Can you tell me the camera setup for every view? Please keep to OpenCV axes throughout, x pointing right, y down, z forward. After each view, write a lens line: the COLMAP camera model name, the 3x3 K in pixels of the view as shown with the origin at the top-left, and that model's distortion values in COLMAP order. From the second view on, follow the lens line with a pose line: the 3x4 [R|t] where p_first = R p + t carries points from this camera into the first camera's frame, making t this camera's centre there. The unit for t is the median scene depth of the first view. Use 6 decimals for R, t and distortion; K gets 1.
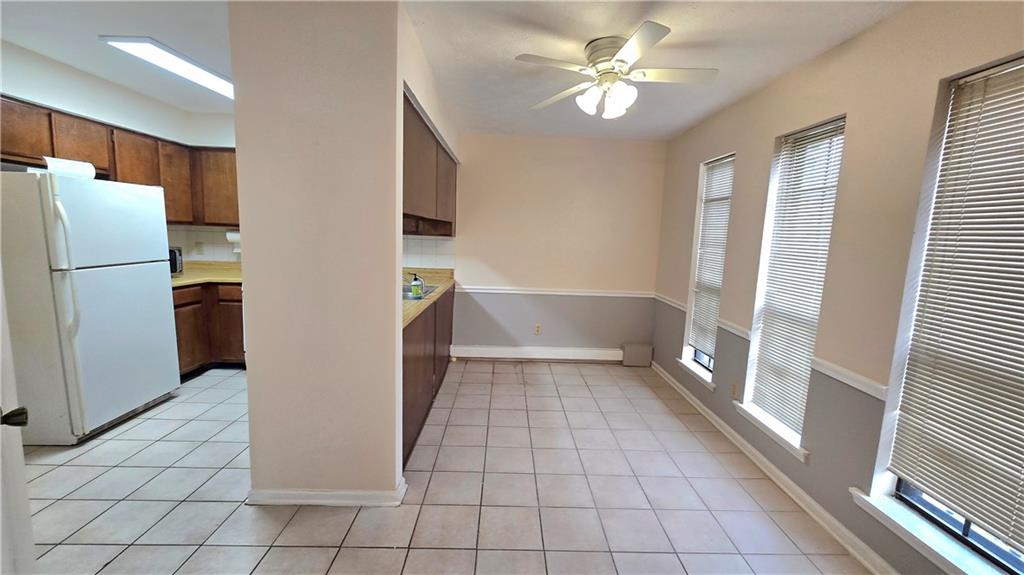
lens RADIAL K [[421.2, 0, 515.9], [0, 421.2, 290.1], [0, 0, 1]] dist [-0.000607, -0.000698]
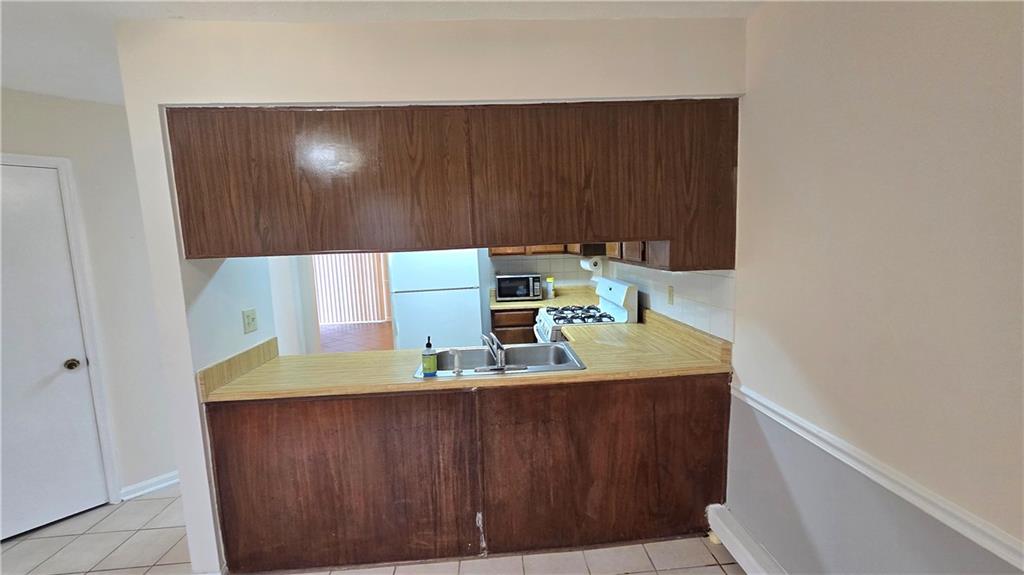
lens RADIAL K [[421.2, 0, 511.4], [0, 421.2, 289.5], [0, 0, 1]] dist [-0.000607, -0.000698]
pose [[0.024261, 0.073568, -0.996995, 0.464139], [-0.090826, 0.993326, 0.071088, -0.191518], [0.995571, 0.088829, 0.030781, 1.265837]]
